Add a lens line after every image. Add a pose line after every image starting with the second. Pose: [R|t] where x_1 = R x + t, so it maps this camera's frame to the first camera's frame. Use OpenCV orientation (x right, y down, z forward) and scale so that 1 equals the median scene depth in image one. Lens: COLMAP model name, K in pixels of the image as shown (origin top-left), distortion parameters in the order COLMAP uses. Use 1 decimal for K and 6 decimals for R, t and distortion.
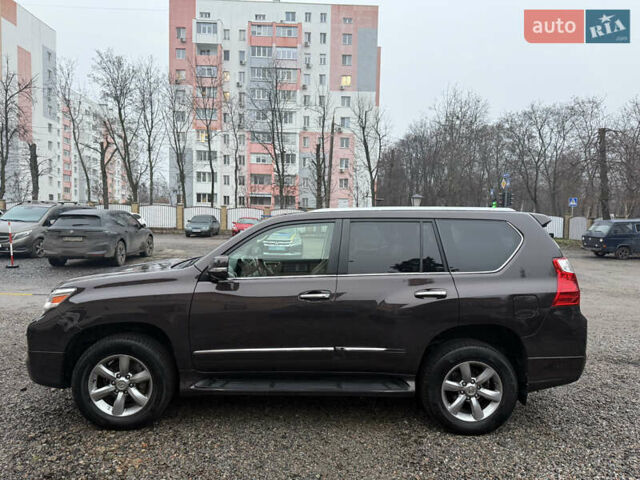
lens RADIAL K [[452.3, 0, 321.9], [0, 452.3, 241.4], [0, 0, 1]] dist [-0.005037, -0.002335]
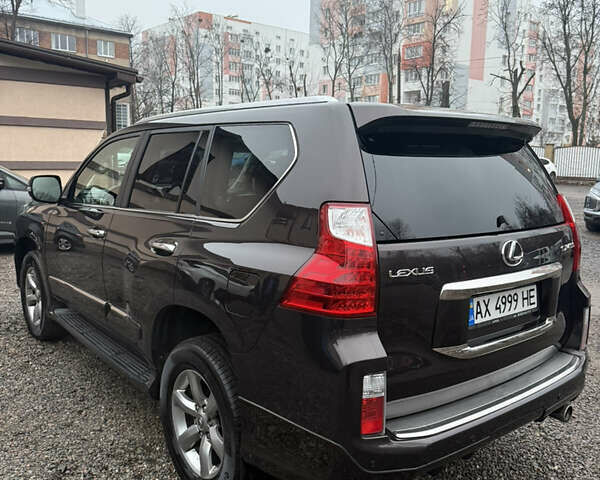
lens RADIAL K [[562.1, 0, 293.9], [0, 562.1, 238.8], [0, 0, 1]] dist [0.006832, 0.000000]
pose [[0.598999, 0.104668, -0.793880, 0.104878], [-0.045961, 0.994280, 0.096411, 0.002326], [0.799430, -0.021262, 0.600383, 0.073794]]
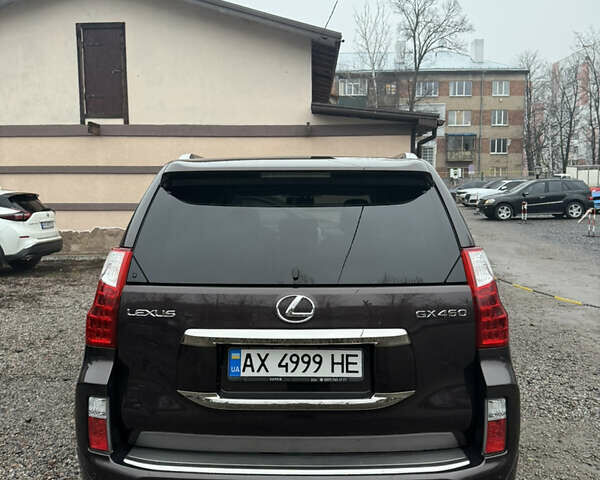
lens RADIAL K [[562.1, 0, 288.2], [0, 562.1, 224.4], [0, 0, 1]] dist [0.006832, 0.000000]
pose [[-0.050011, 0.034428, -0.998155, 0.130043], [-0.040270, 0.998523, 0.036459, -0.002375], [0.997937, 0.042019, -0.048551, 0.138792]]
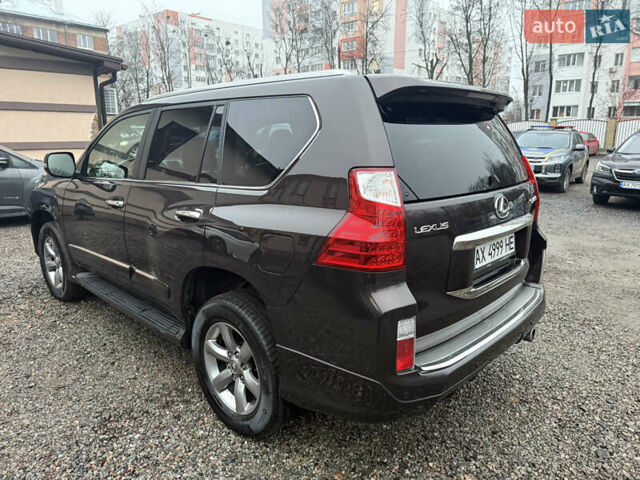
lens RADIAL K [[452.3, 0, 315.7], [0, 452.3, 236.6], [0, 0, 1]] dist [-0.005037, -0.002335]
pose [[0.699737, 0.135790, -0.701377, 0.093811], [-0.019648, 0.985056, 0.171109, 0.003058], [0.714130, -0.105951, 0.691948, 0.071832]]
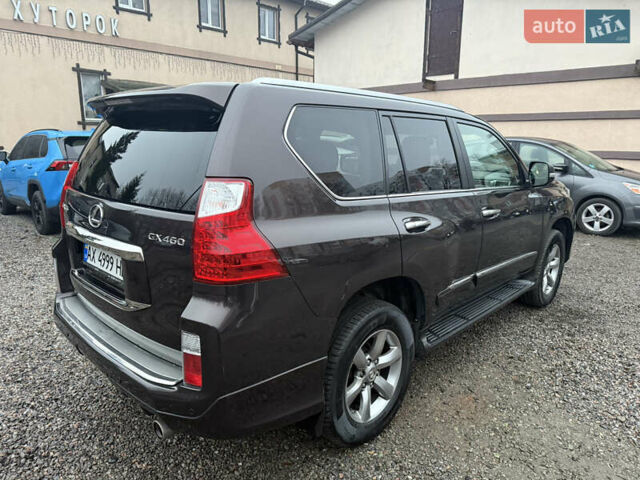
lens RADIAL K [[452.3, 0, 320.3], [0, 452.3, 237.6], [0, 0, 1]] dist [-0.005037, -0.002335]
pose [[-0.701743, 0.119766, -0.702292, 0.088959], [-0.056467, 0.973317, 0.222409, -0.003404], [0.710189, 0.195730, -0.676255, 0.202709]]
